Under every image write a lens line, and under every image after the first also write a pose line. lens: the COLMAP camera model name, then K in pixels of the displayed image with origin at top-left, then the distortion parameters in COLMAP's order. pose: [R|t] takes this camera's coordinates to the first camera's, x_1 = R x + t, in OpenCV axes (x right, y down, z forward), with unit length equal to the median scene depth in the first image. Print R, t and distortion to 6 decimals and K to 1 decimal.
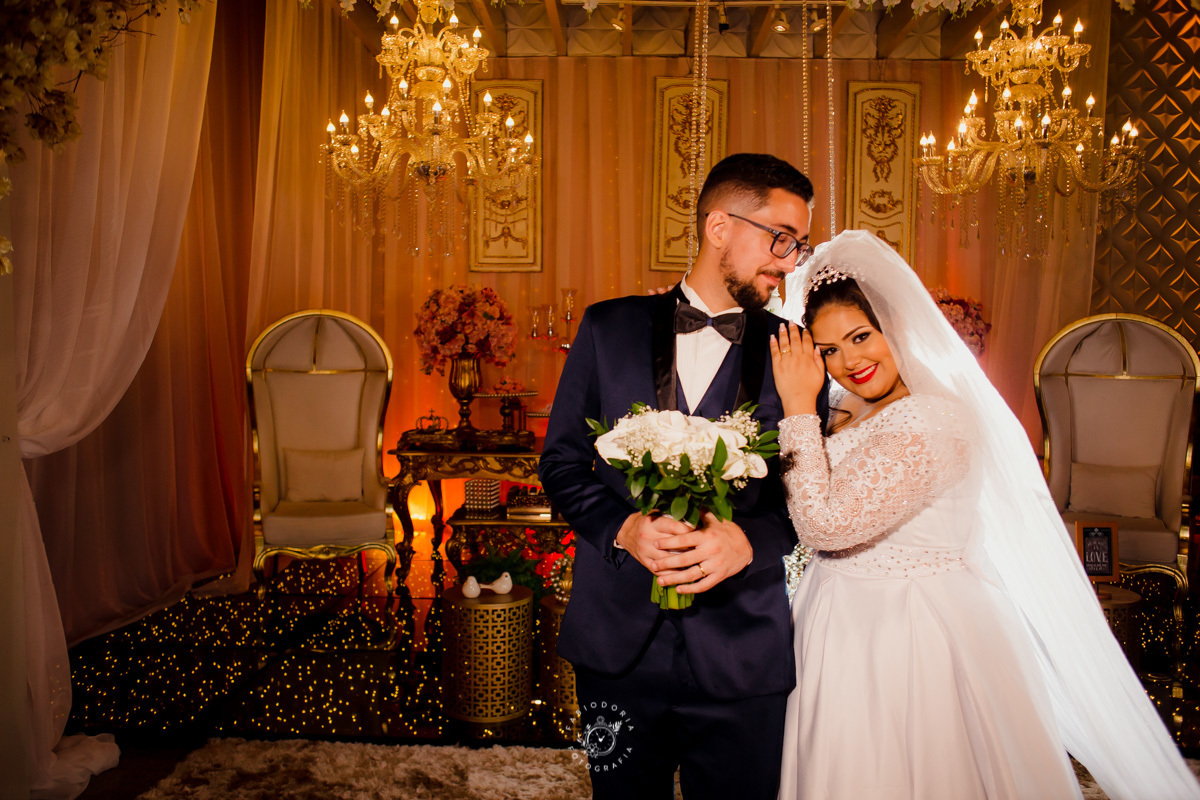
lens RADIAL K [[952.6, 0, 600.0], [0, 952.6, 400.0], [0, 0, 1]] dist [-0.110243, 0.122848]
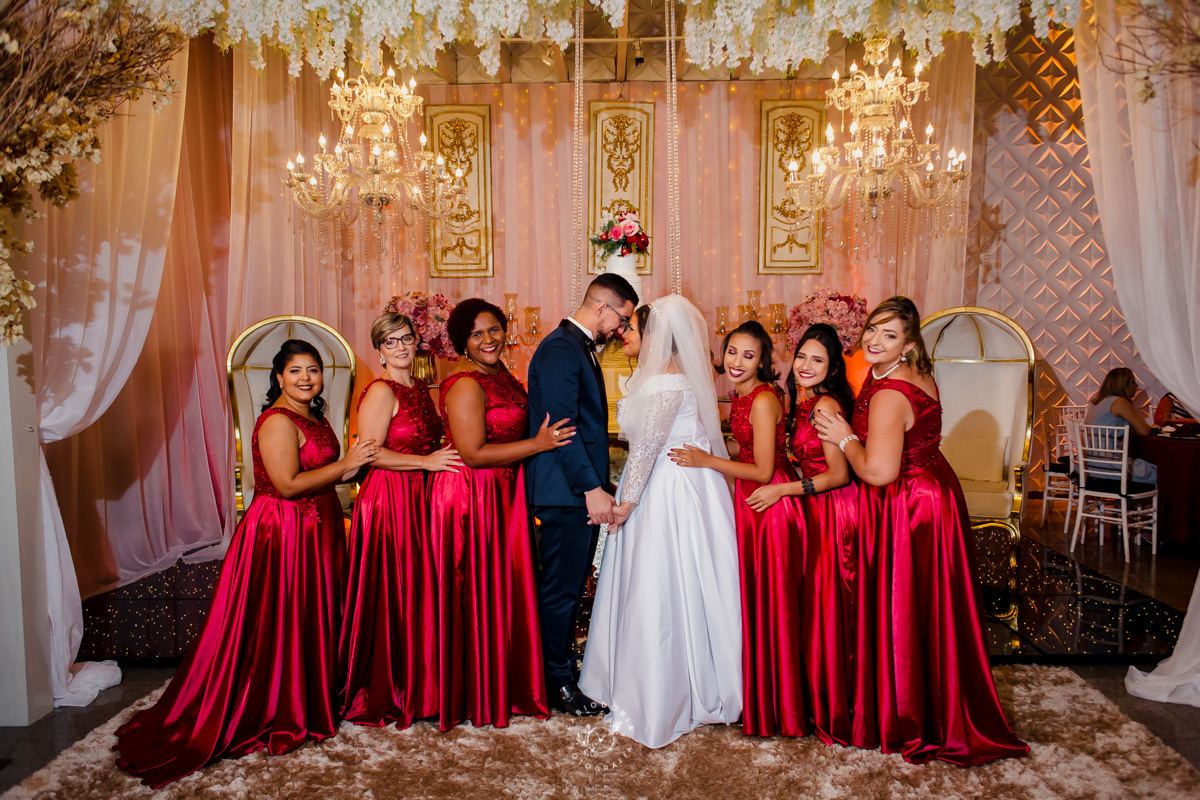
lens RADIAL K [[927.3, 0, 600.0], [0, 927.3, 400.0], [0, 0, 1]] dist [0.022975, -0.007732]
pose [[0.999832, -0.017547, 0.005225, 0.079716], [0.017469, 0.999739, 0.014710, -0.001515], [-0.005481, -0.014616, 0.999878, -0.159270]]
